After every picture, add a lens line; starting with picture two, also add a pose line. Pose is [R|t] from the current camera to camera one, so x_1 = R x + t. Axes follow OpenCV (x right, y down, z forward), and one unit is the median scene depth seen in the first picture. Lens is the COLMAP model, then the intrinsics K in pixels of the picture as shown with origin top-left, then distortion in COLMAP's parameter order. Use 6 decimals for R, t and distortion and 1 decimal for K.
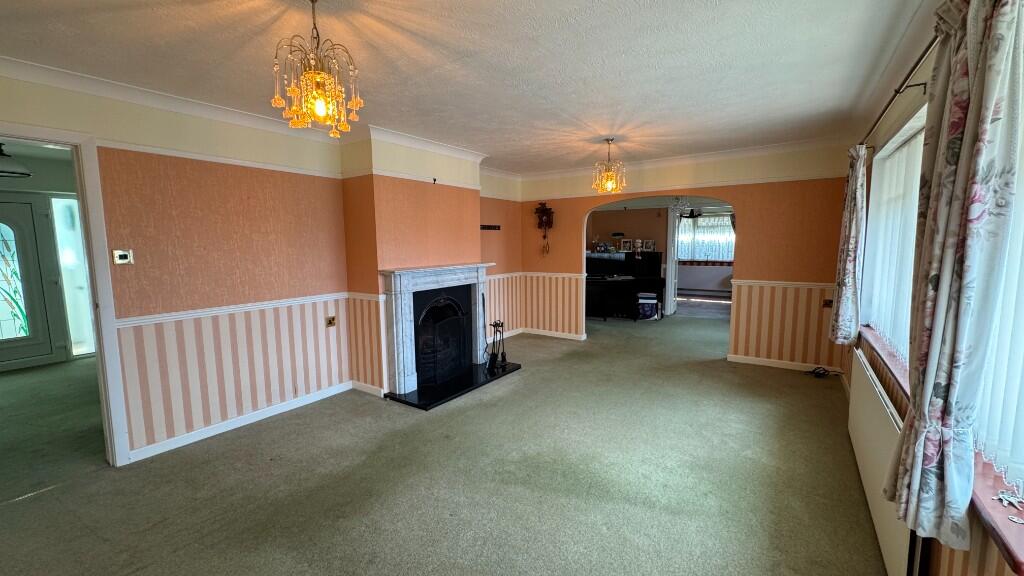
lens RADIAL K [[410.4, 0, 512.0], [0, 410.4, 288.0], [0, 0, 1]] dist [-0.002335, -0.000311]
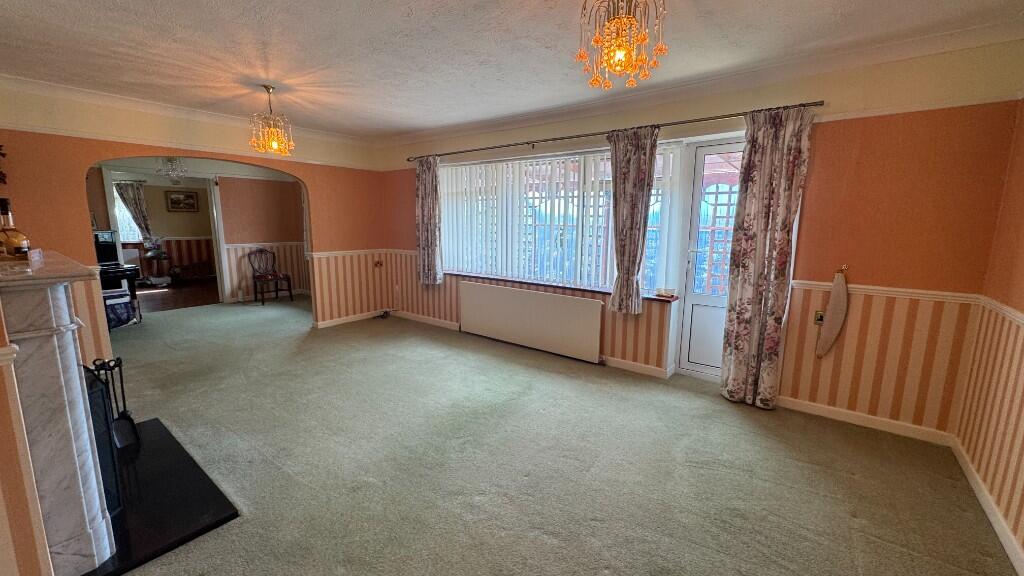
lens RADIAL K [[410.4, 0, 512.0], [0, 410.4, 288.0], [0, 0, 1]] dist [-0.002335, -0.000311]
pose [[0.061622, -0.153100, 0.986288, -0.322935], [0.105865, 0.983594, 0.146067, -0.020586], [-0.992469, 0.095412, 0.076819, 0.265440]]
